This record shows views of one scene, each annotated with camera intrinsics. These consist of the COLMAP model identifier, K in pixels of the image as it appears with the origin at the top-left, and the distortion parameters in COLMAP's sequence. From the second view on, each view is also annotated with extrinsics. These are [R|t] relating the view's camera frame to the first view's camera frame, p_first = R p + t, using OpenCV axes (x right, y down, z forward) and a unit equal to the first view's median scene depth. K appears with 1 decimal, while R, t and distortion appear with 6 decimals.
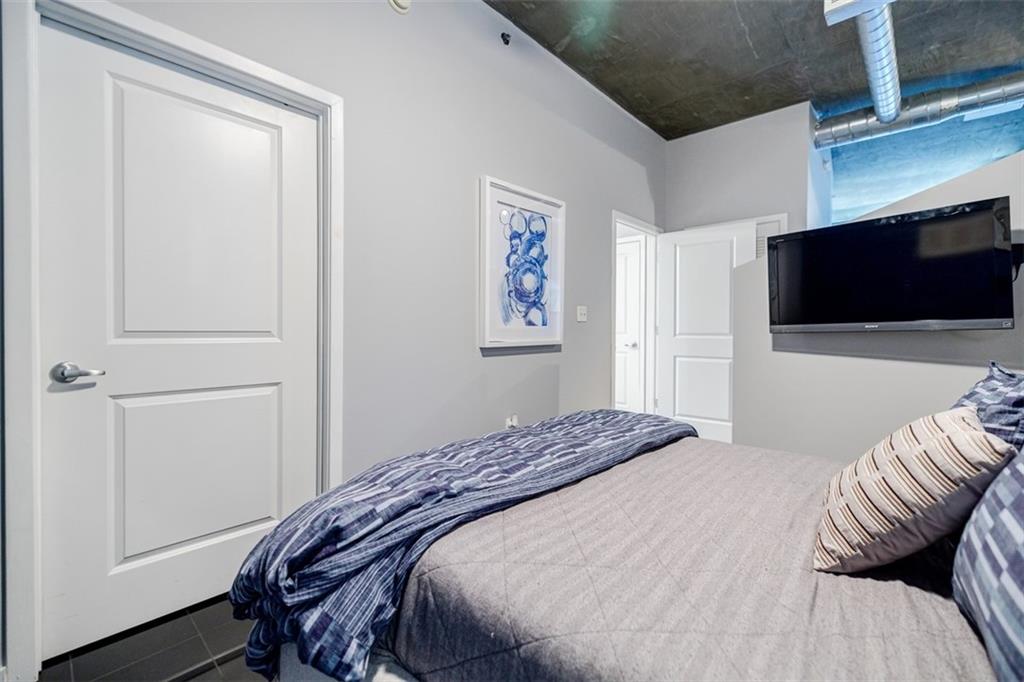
lens RADIAL K [[440.0, 0, 515.4], [0, 440.0, 336.5], [0, 0, 1]] dist [-0.000827, -0.000087]
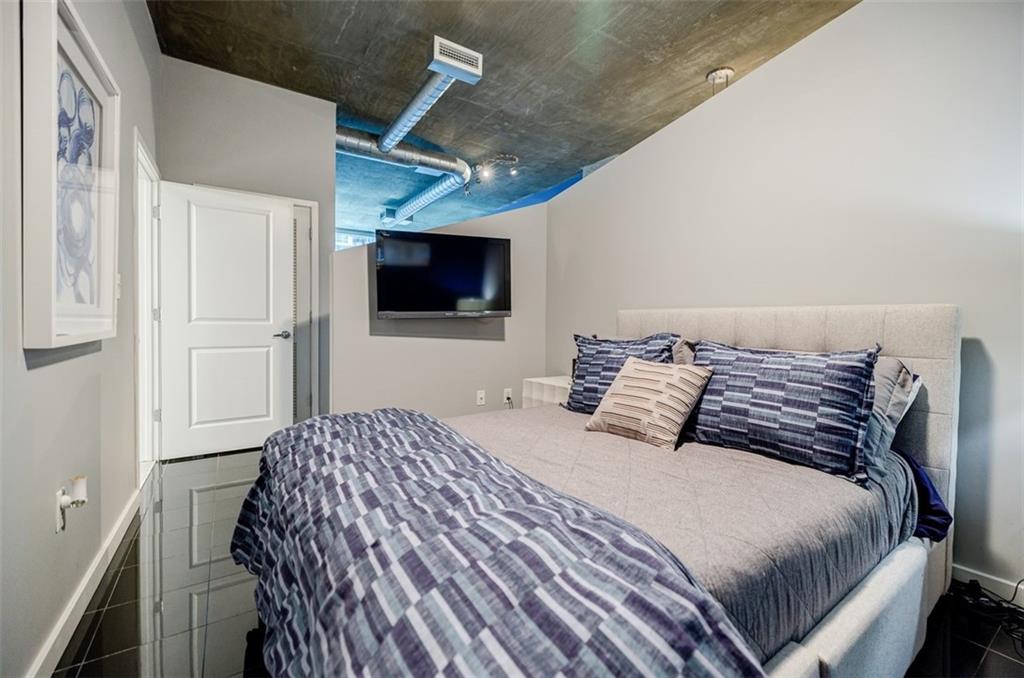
lens RADIAL K [[443.5, 0, 518.6], [0, 443.5, 334.8], [0, 0, 1]] dist [0.002528, 0.000208]
pose [[0.224635, -0.031246, 0.973942, -0.342300], [0.004269, 0.999508, 0.031082, -0.001008], [-0.974434, -0.002824, 0.224658, 0.351627]]
